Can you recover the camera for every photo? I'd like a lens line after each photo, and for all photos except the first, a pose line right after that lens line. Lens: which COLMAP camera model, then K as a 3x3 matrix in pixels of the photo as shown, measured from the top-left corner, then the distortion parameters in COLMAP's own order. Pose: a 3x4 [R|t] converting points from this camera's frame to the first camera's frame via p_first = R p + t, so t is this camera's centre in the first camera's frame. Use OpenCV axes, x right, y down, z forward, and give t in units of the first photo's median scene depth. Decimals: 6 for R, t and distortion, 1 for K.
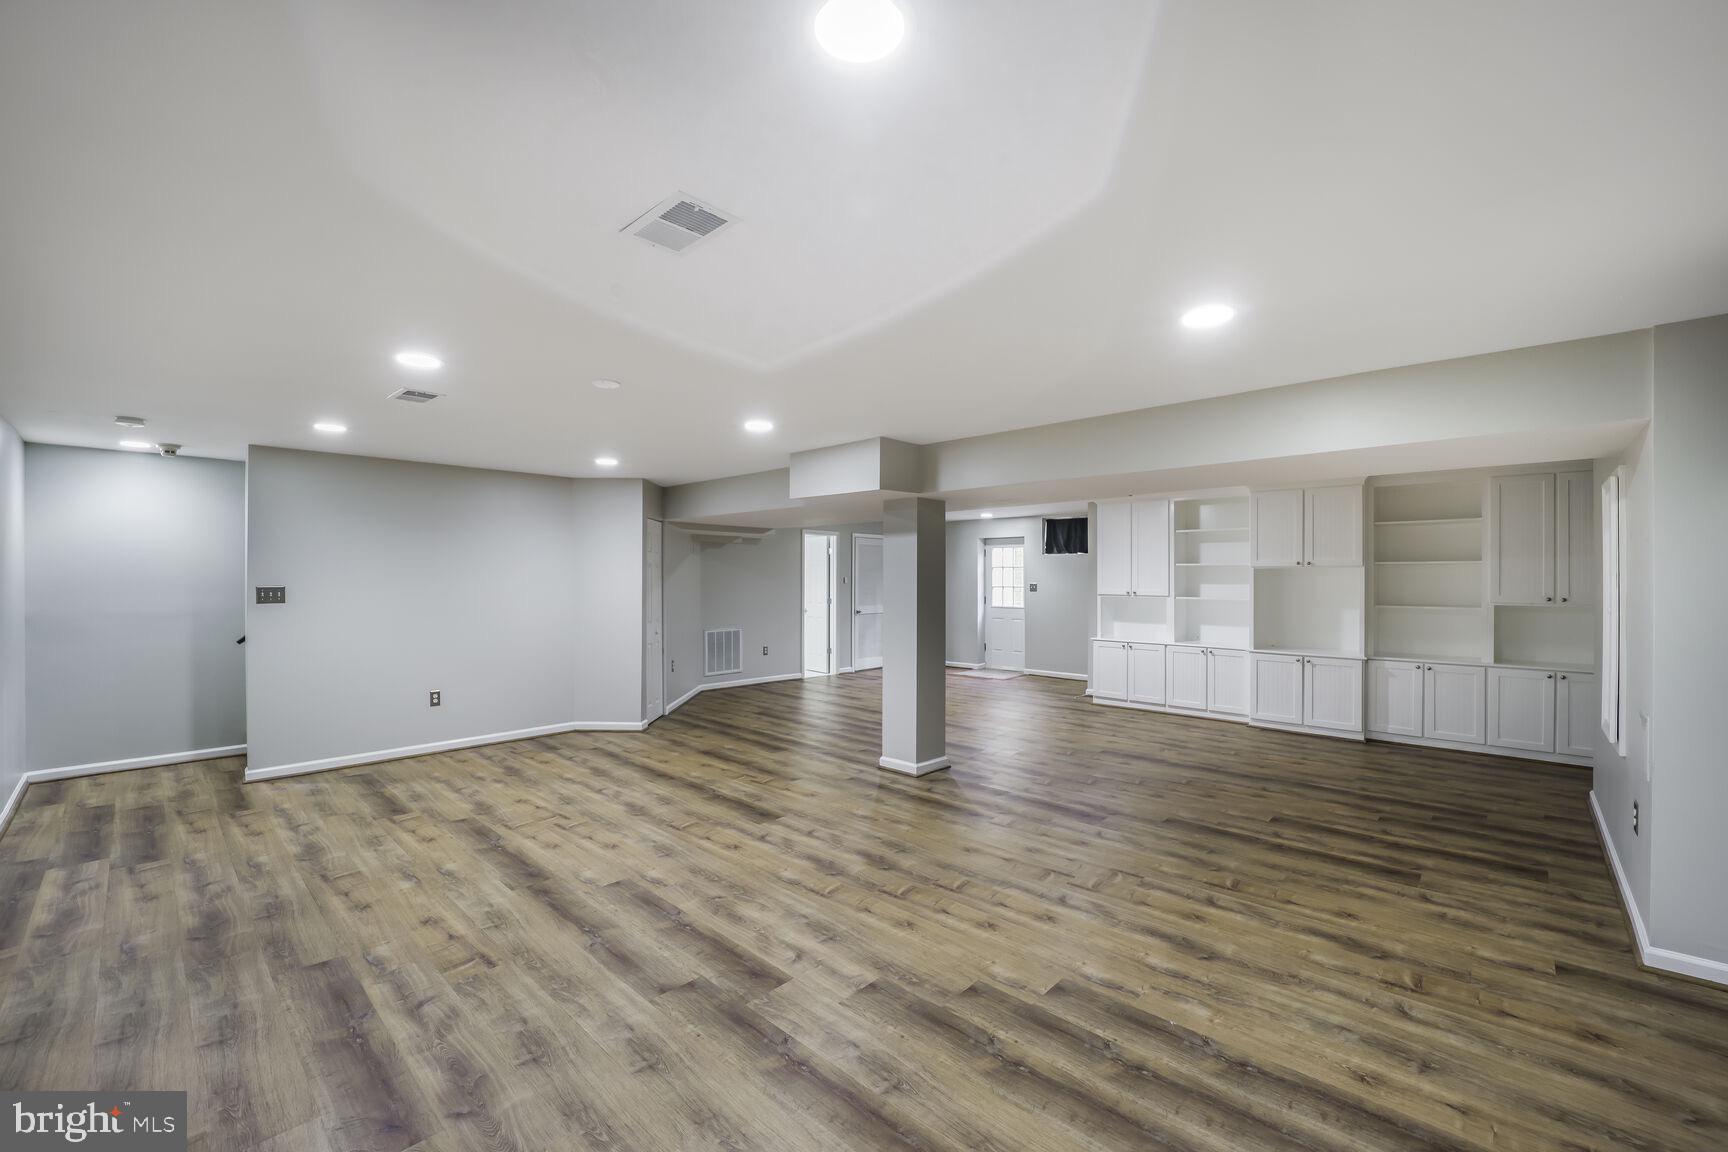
lens RADIAL K [[704.0, 0, 864.0], [0, 704.0, 576.0], [0, 0, 1]] dist [-0.015487, 0.000051]
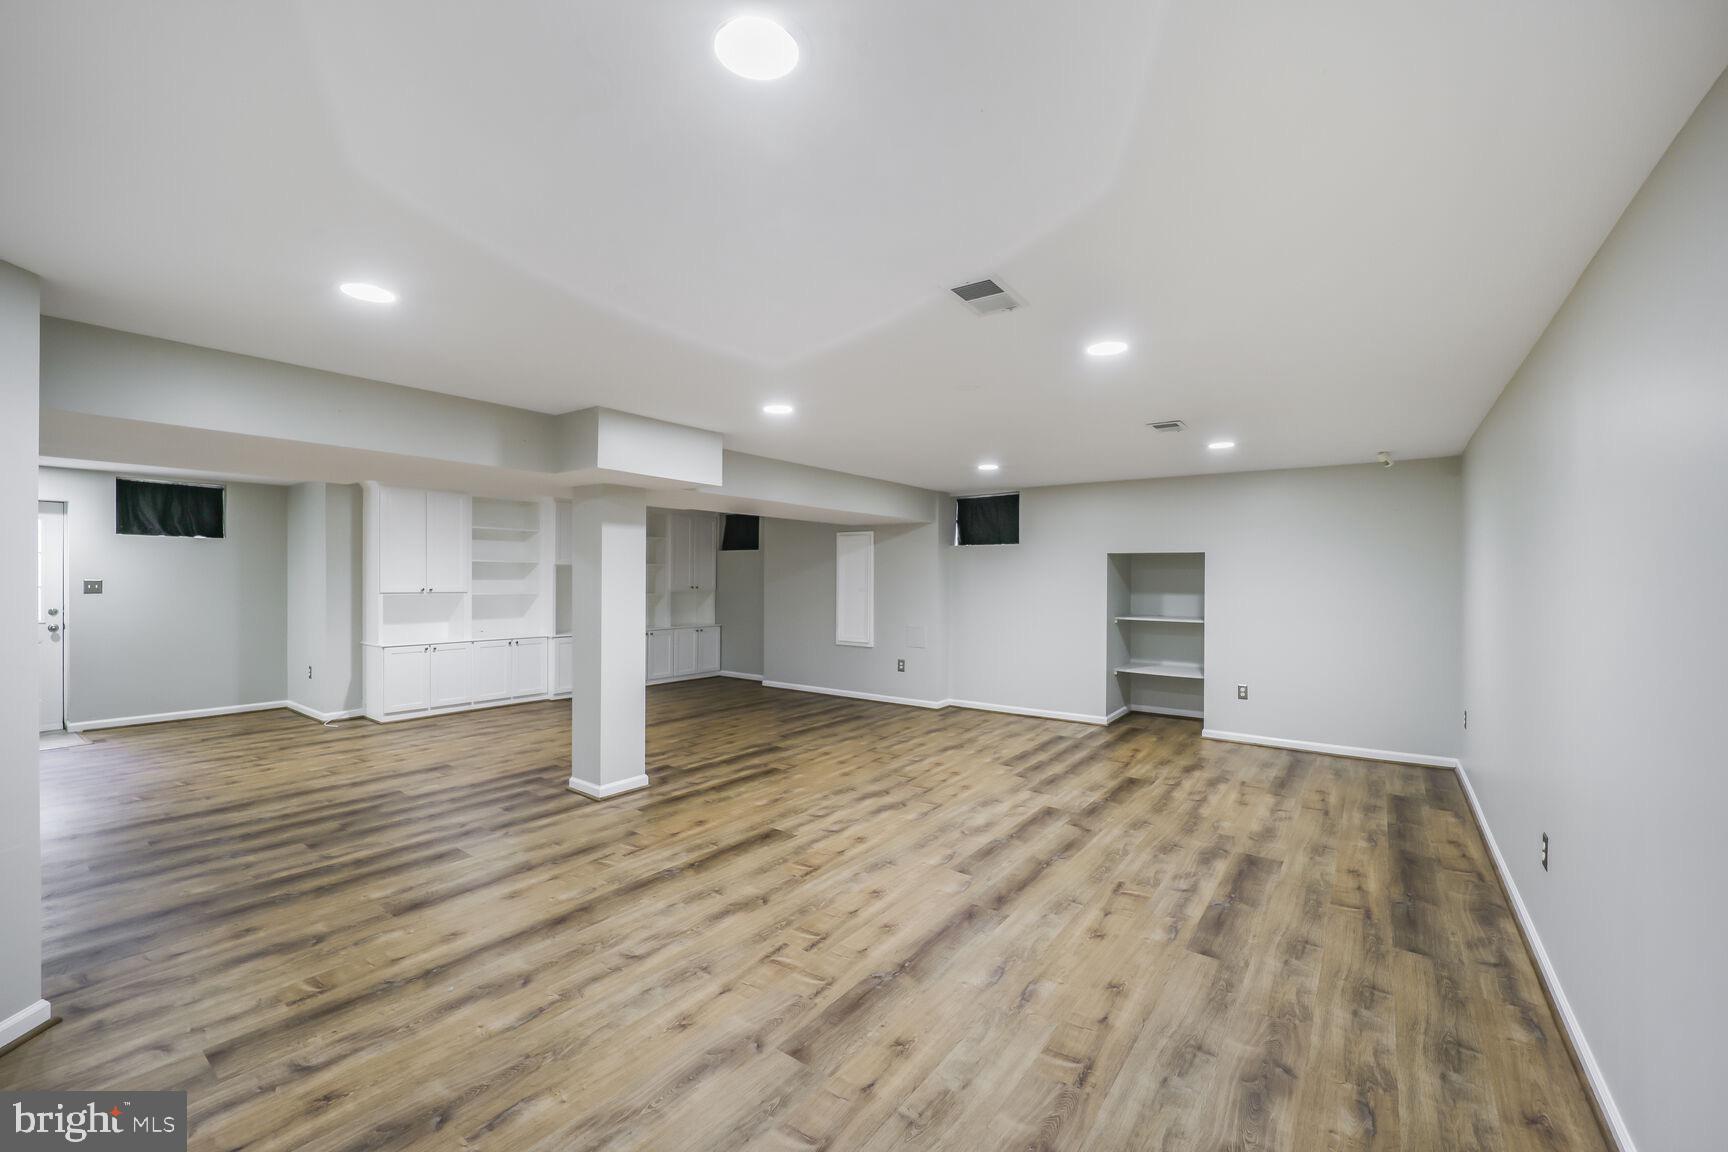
lens RADIAL K [[704.0, 0, 864.0], [0, 704.0, 576.0], [0, 0, 1]] dist [-0.015487, 0.000051]
pose [[-0.128999, 0.000451, 0.991645, -1.266861], [-0.007292, 0.999972, -0.001403, 0.005517], [-0.991618, -0.007412, -0.128992, 1.193466]]
